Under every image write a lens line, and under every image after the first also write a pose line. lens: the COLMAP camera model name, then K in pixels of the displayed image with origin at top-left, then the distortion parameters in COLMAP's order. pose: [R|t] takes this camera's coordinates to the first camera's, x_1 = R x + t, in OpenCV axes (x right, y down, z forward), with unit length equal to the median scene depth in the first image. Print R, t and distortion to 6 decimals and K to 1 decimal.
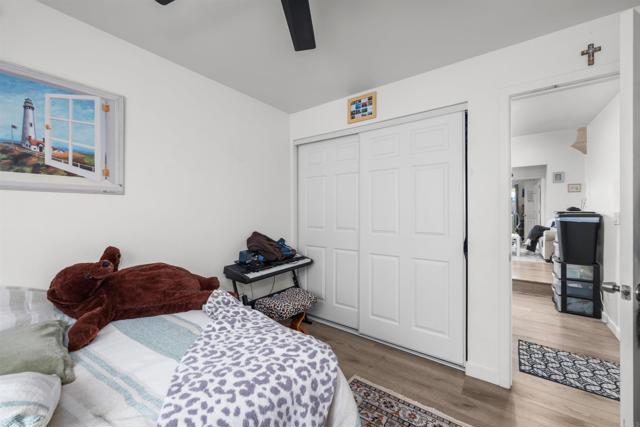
lens RADIAL K [[256.3, 0, 321.6], [0, 256.3, 211.1], [0, 0, 1]] dist [-0.003134, -0.000179]
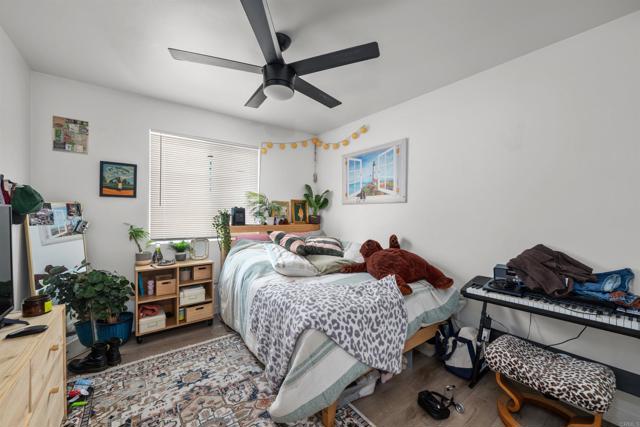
lens RADIAL K [[256.3, 0, 321.8], [0, 256.3, 214.6], [0, 0, 1]] dist [-0.003134, -0.000179]
pose [[-0.279689, 0.009533, -0.960043, 0.931648], [0.005668, 0.999950, 0.008278, -0.007247], [0.960074, -0.003126, -0.279729, 1.036814]]
